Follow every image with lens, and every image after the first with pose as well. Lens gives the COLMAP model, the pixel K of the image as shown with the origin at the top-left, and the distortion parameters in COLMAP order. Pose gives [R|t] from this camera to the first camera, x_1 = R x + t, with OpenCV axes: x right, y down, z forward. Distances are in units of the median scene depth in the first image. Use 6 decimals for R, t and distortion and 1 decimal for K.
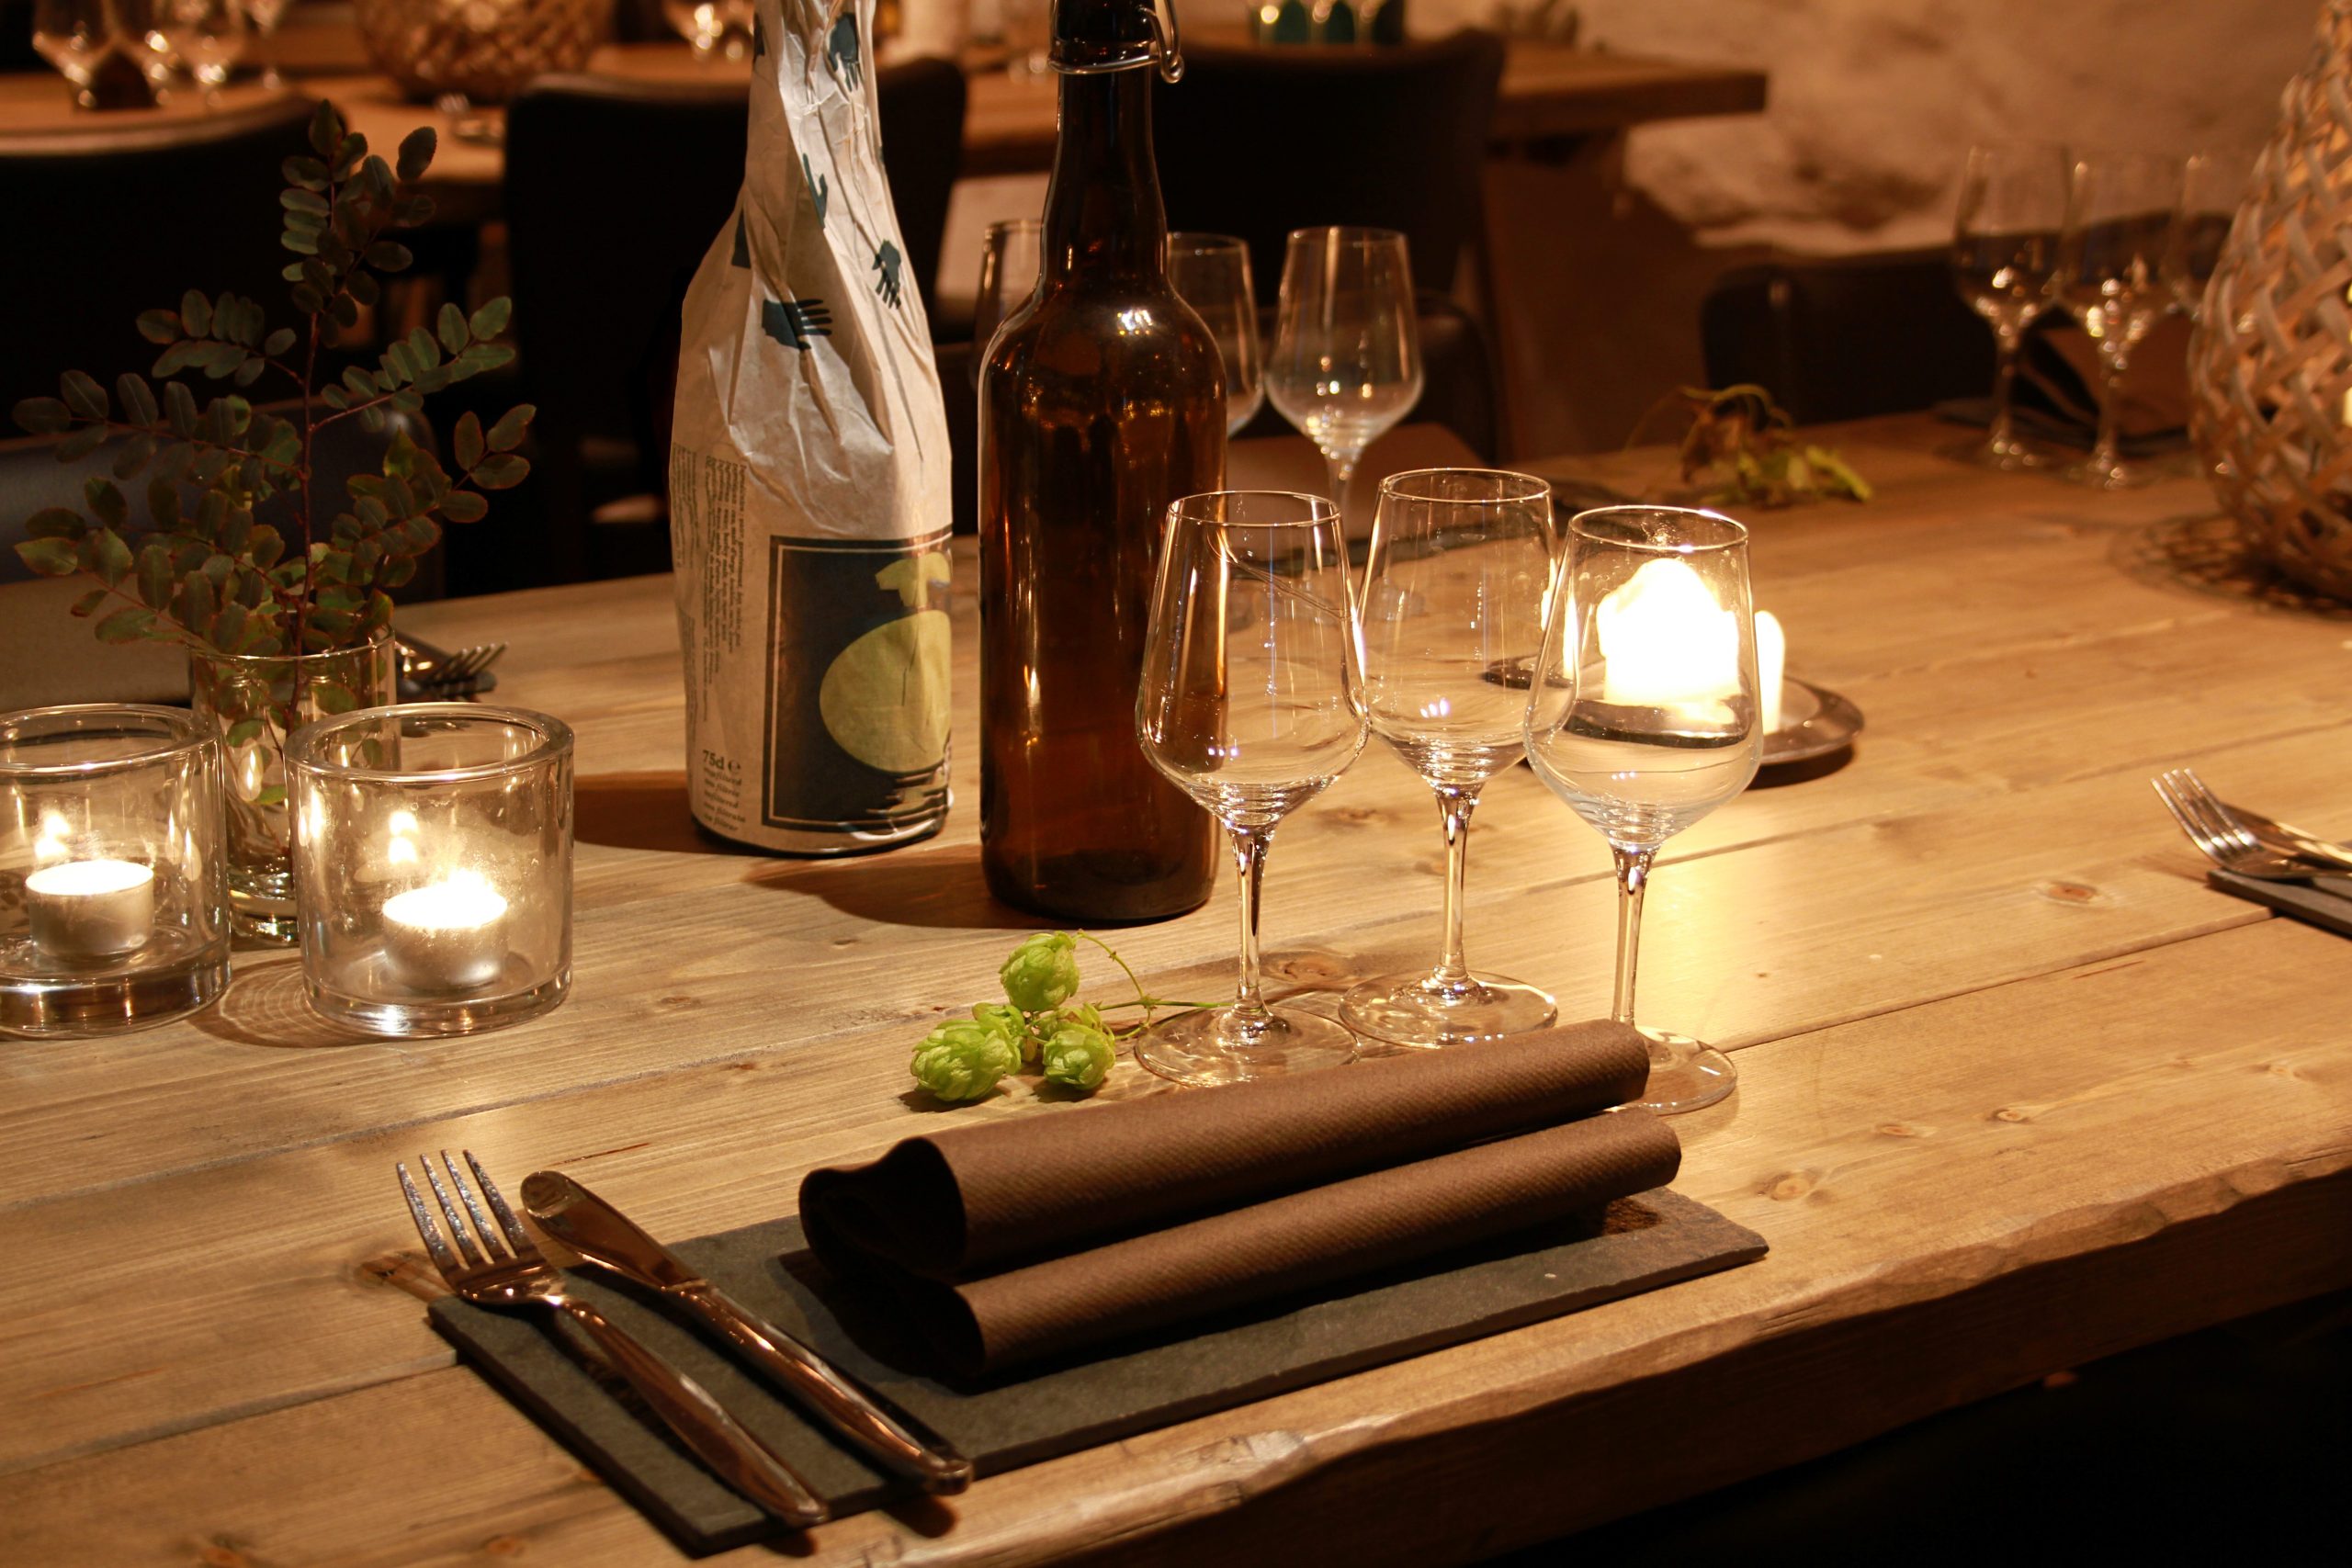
lens RADIAL K [[3951.3, 0, 1175.4], [0, 3951.3, 785.4], [0, 0, 1]] dist [-0.006246, 0.000000]
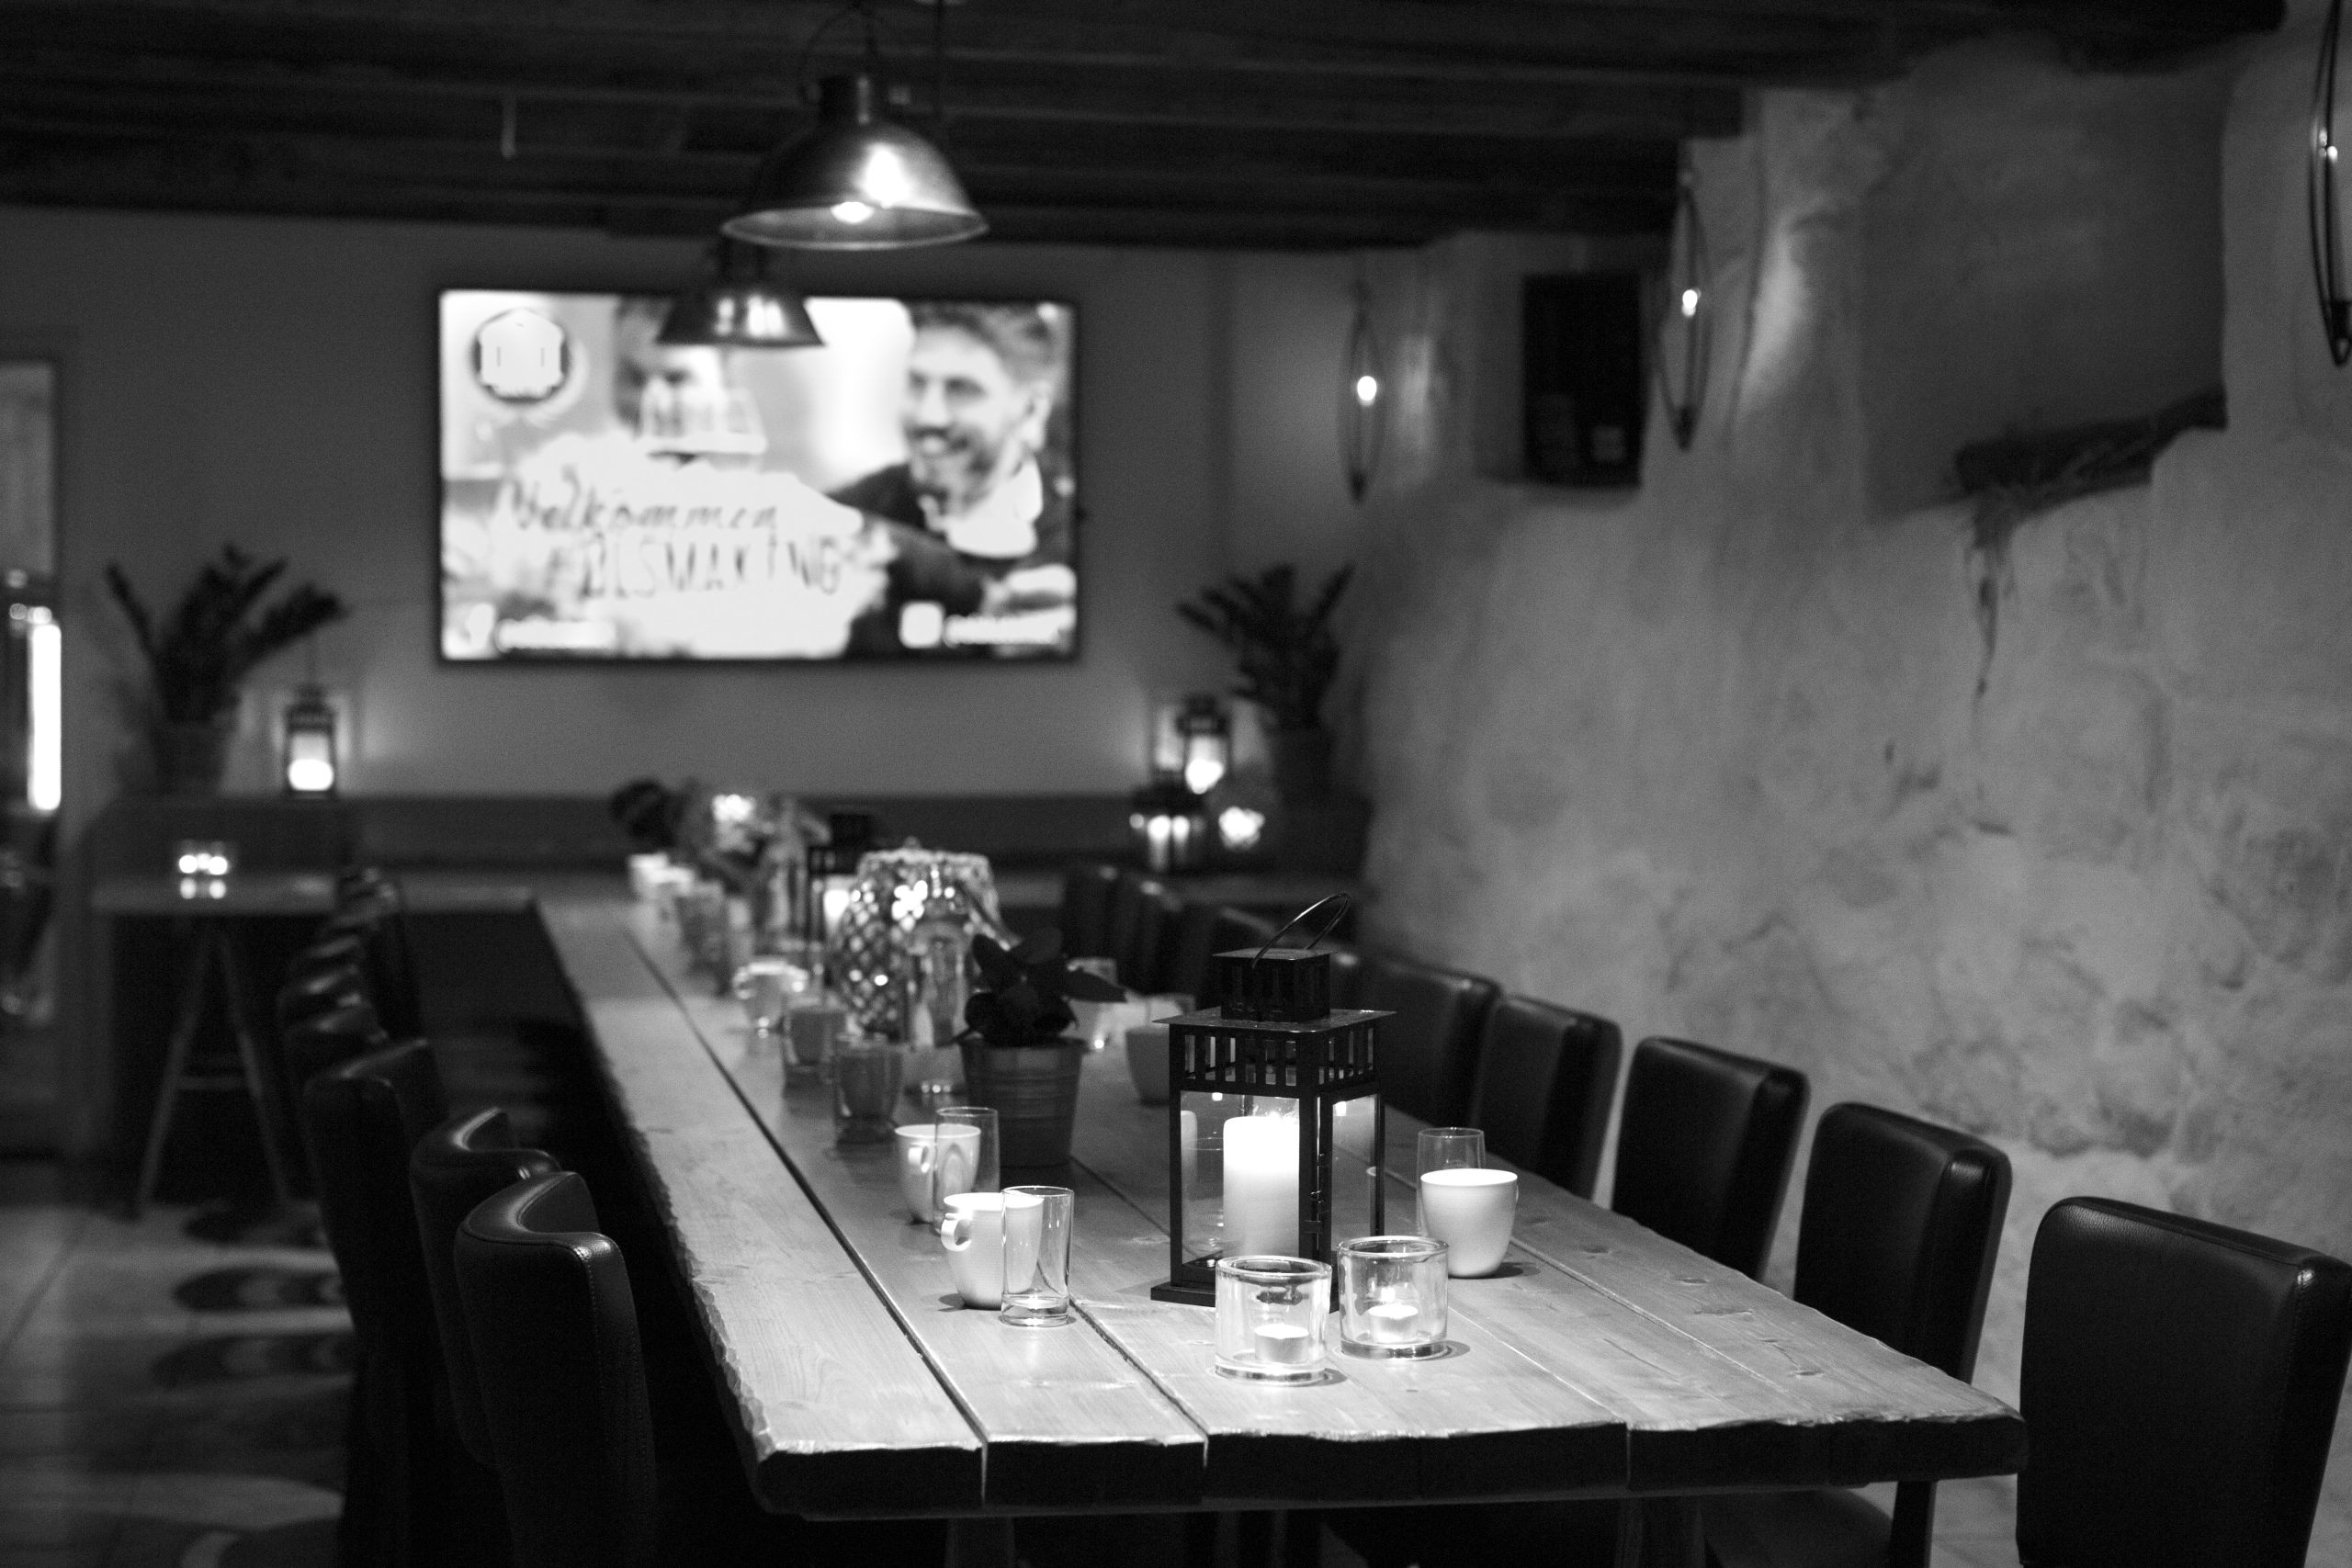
lens RADIAL K [[3951.3, 0, 1164.1], [0, 3951.3, 852.7], [0, 0, 1]] dist [-0.006246, 0.000000]
pose [[0.920215, 0.025067, -0.390610, 0.796638], [-0.109772, 0.974426, -0.196072, 0.120587], [0.375706, 0.223307, 0.899433, -0.739472]]
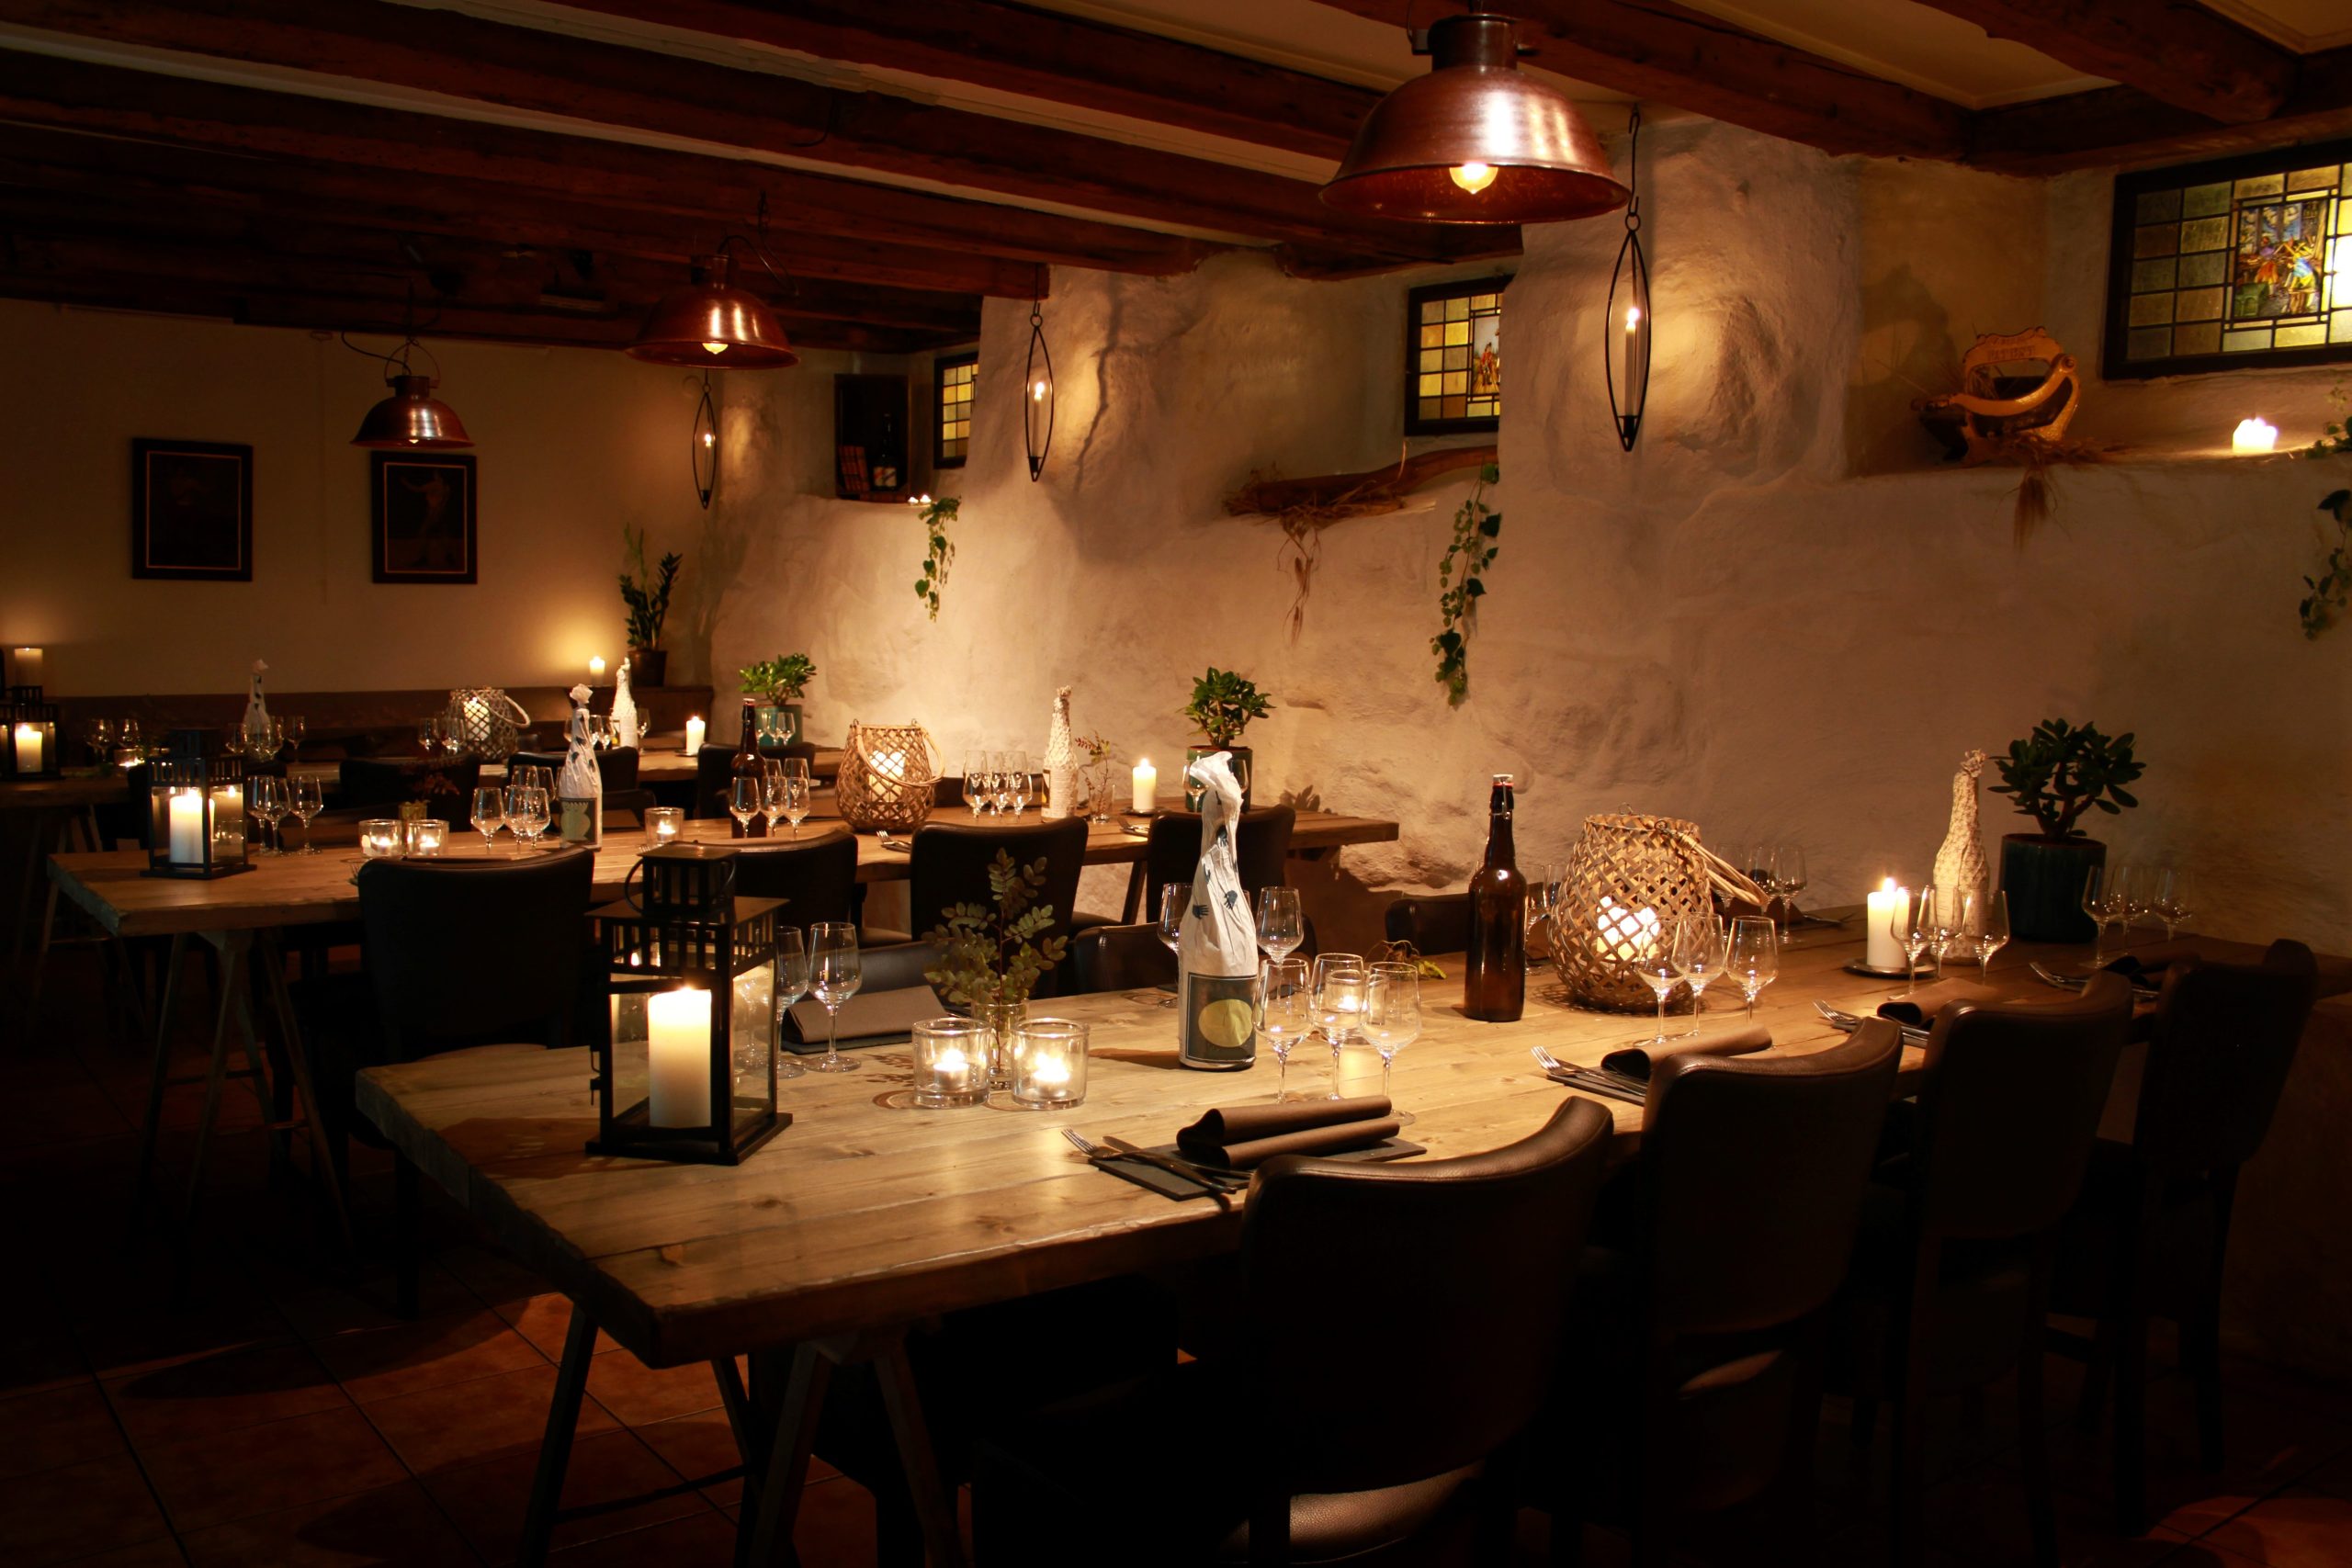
lens RADIAL K [[2104.9, 0, 1198.2], [0, 2104.9, 893.8], [0, 0, 1]] dist [-0.106437, 0.069513]
pose [[0.998060, 0.008784, 0.061639, -0.107215], [-0.000449, 0.990988, -0.133947, 0.075926], [-0.062260, 0.133659, 0.989070, -0.556178]]
